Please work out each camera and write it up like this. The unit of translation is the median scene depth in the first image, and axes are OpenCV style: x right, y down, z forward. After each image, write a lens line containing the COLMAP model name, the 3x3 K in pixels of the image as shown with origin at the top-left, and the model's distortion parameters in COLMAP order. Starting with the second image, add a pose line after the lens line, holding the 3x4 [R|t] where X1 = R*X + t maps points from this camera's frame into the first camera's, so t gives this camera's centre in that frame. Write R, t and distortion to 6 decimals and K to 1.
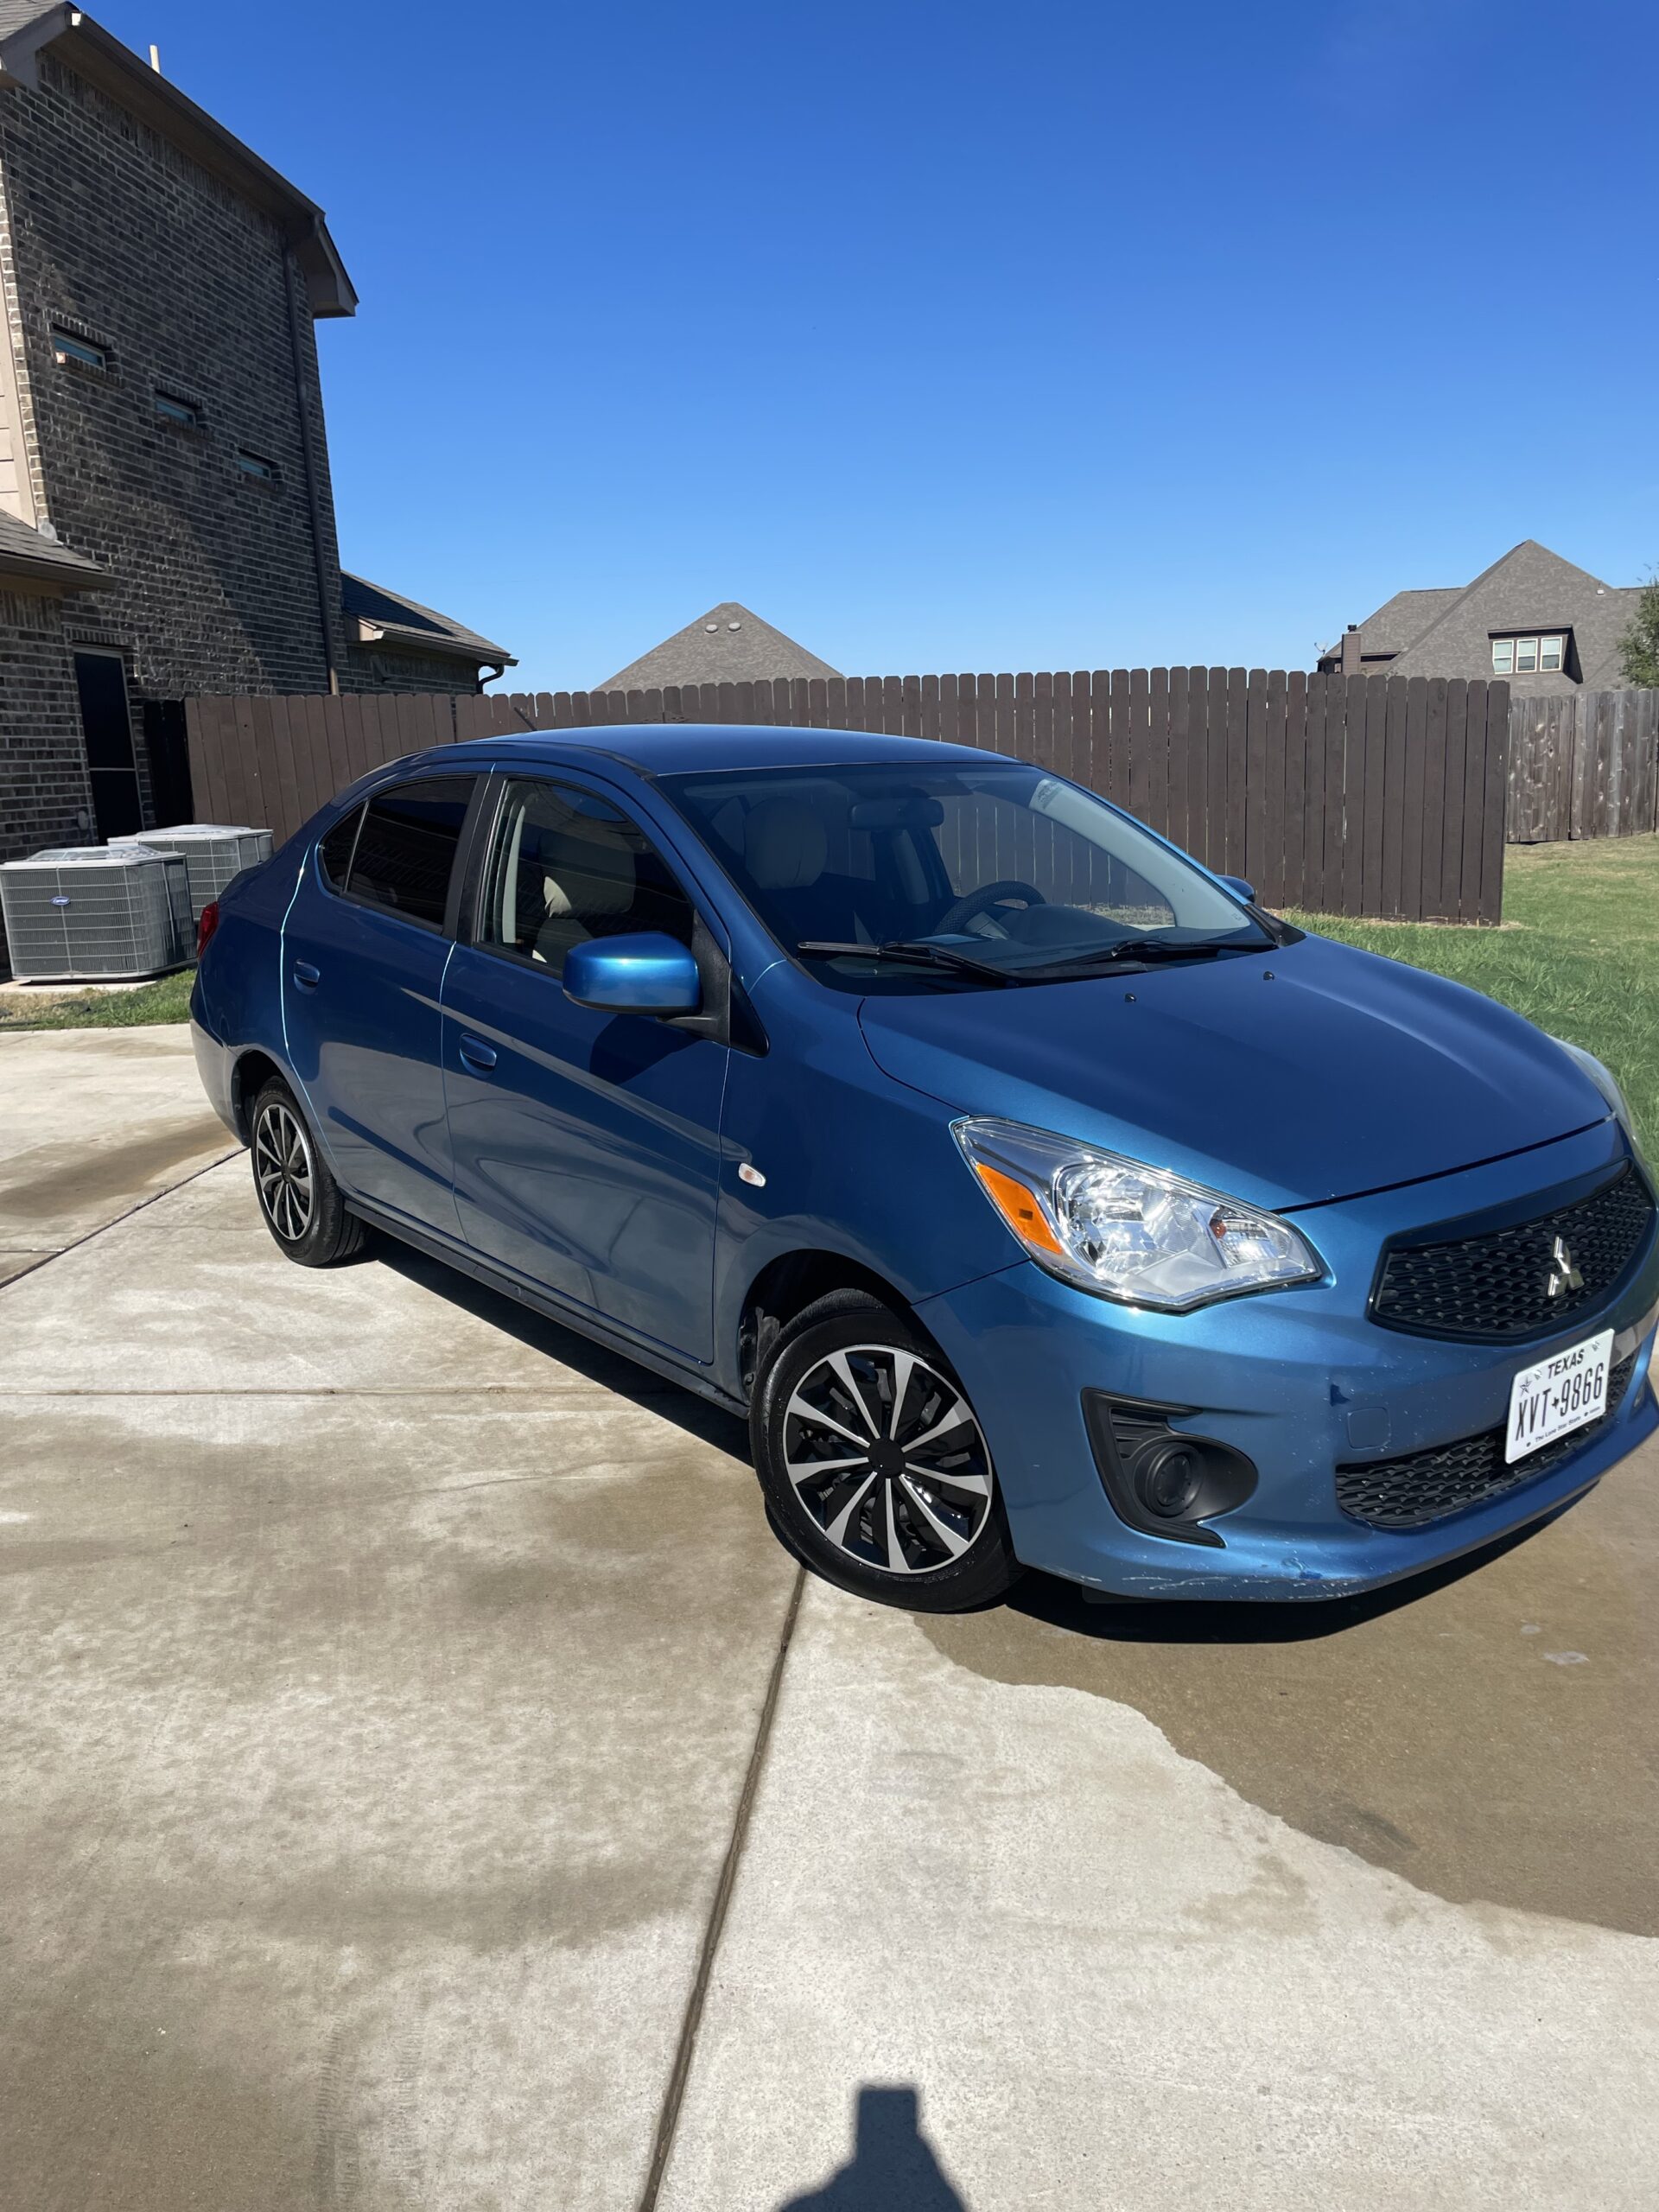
lens RADIAL K [[1662.9, 0, 813.6], [0, 1662.9, 1097.0], [0, 0, 1]] dist [0.092072, -0.111508]
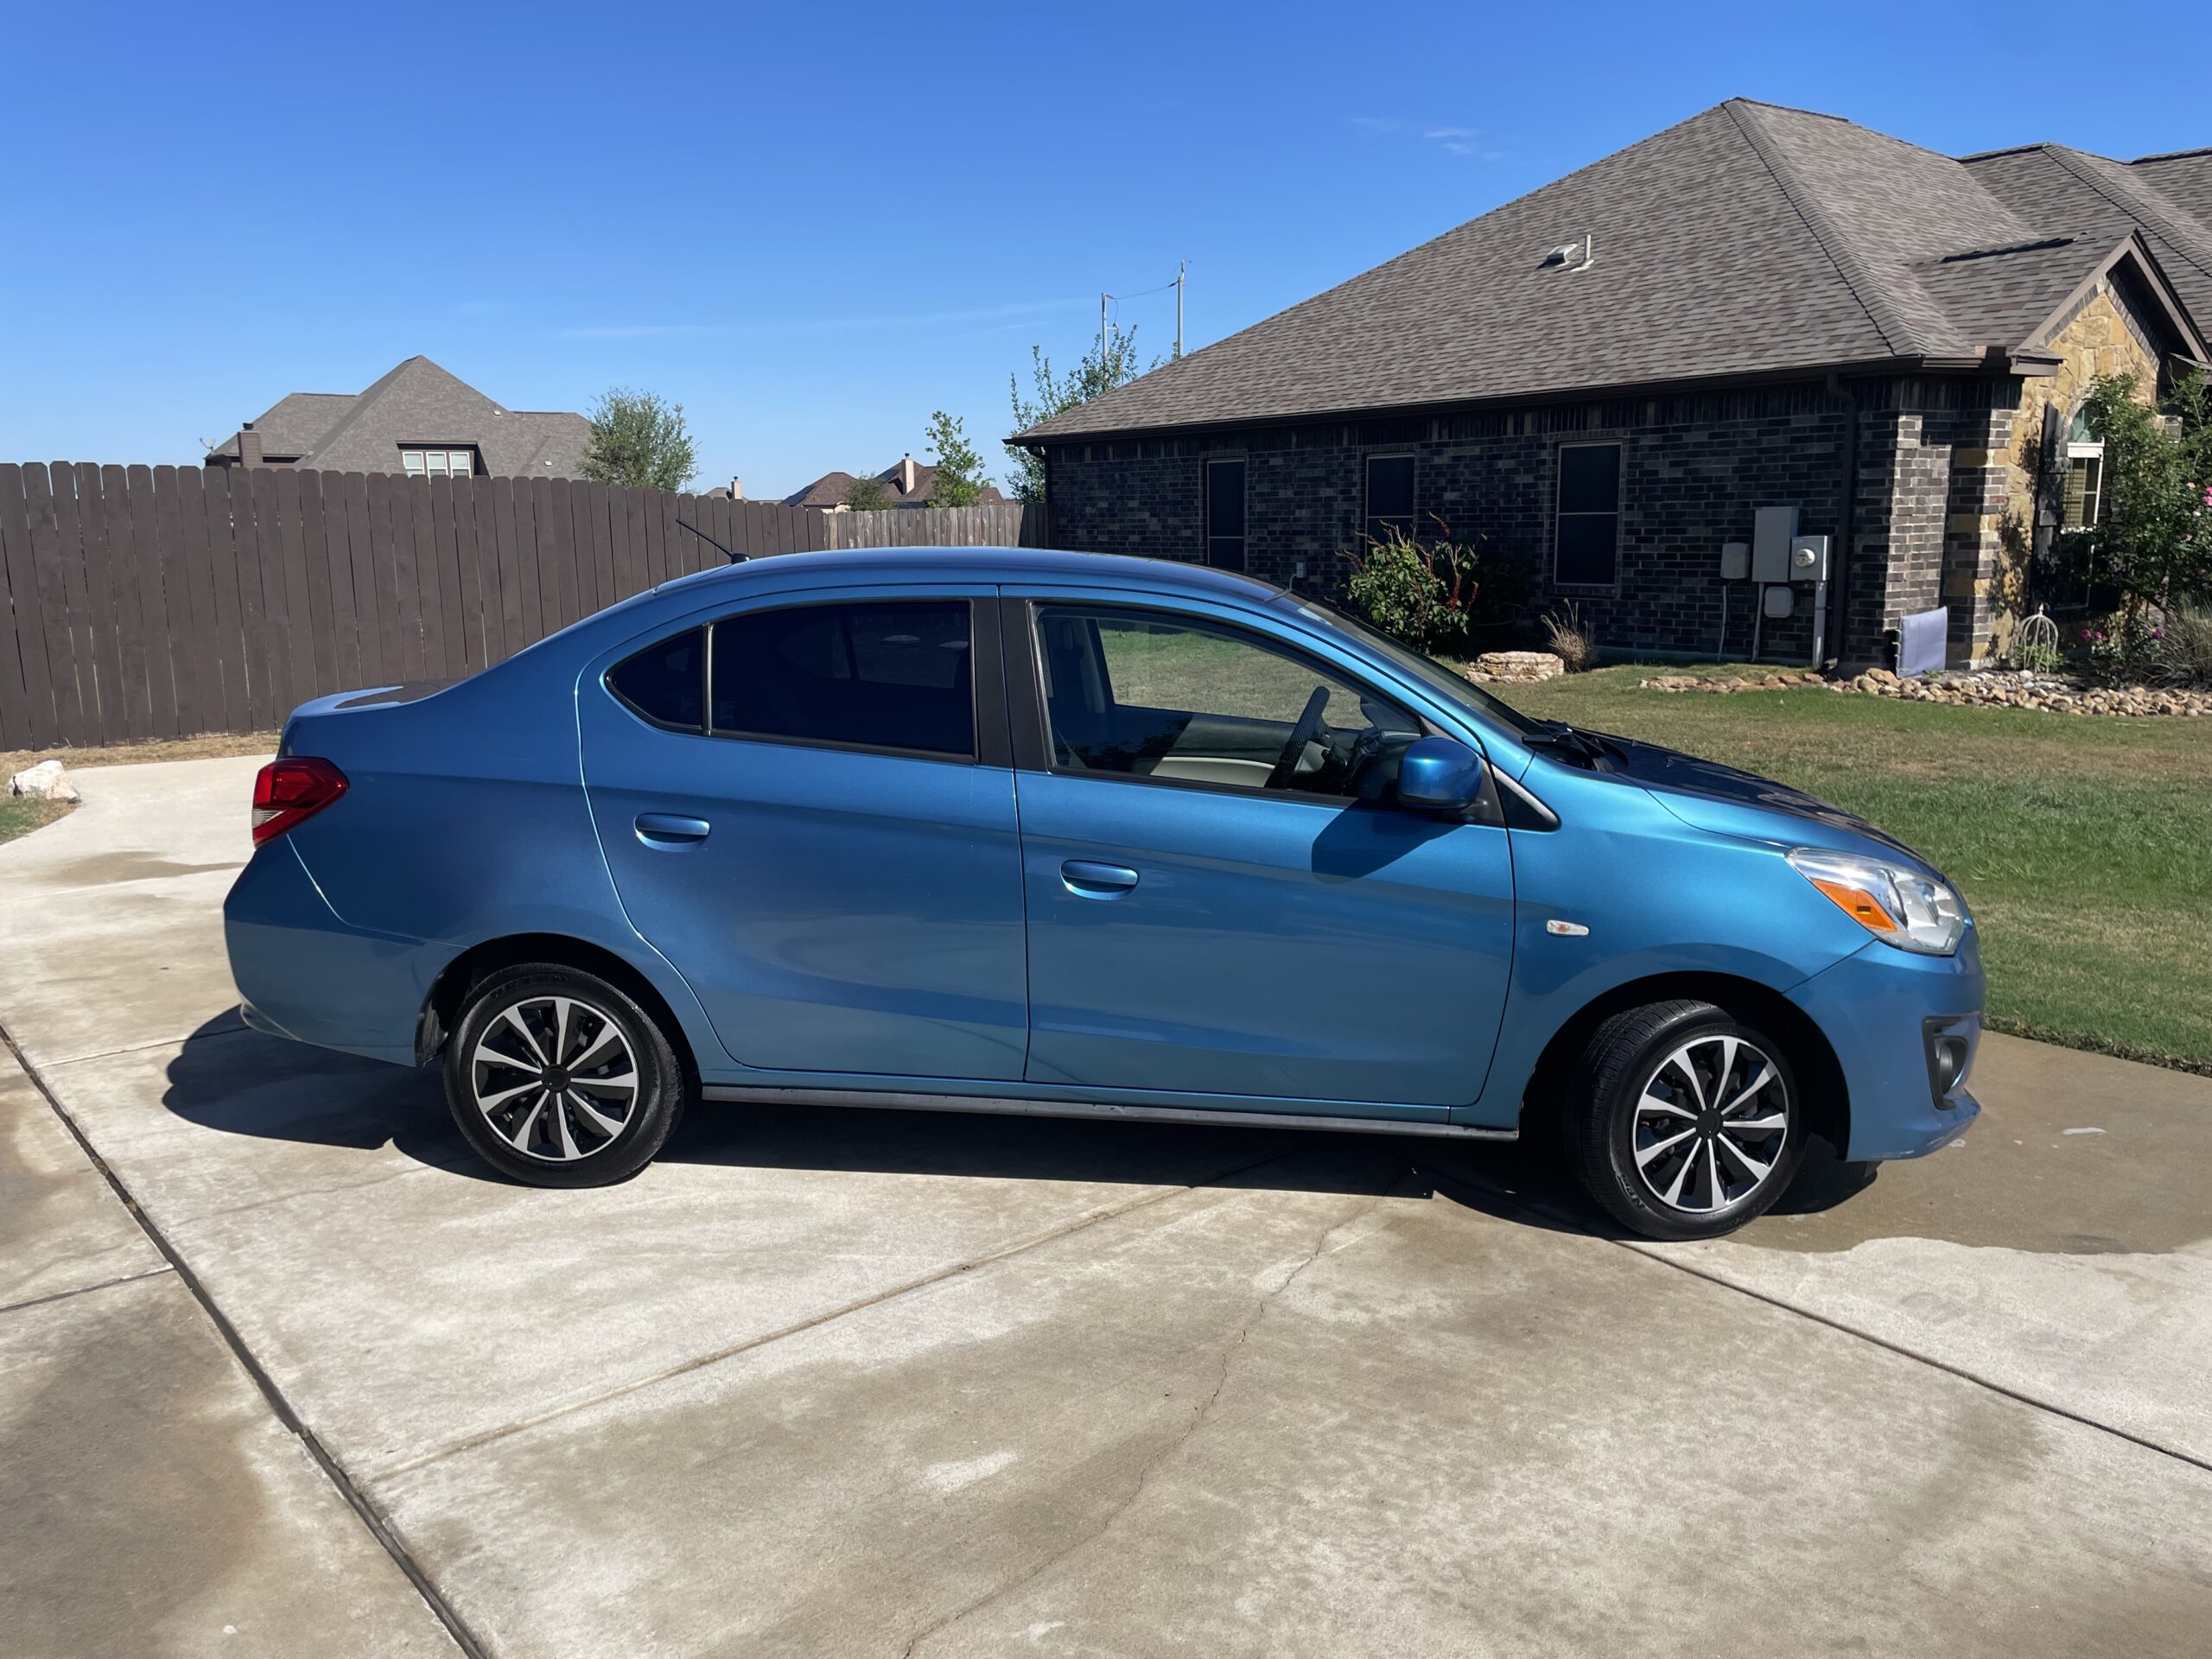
lens RADIAL K [[1662.9, 0, 1103.9], [0, 1662.9, 840.3], [0, 0, 1]] dist [0.092072, -0.111508]
pose [[0.697993, -0.101896, 0.708818, -0.255066], [0.128174, 0.991617, 0.016332, -0.018231], [-0.704541, 0.079452, 0.705202, 0.083456]]
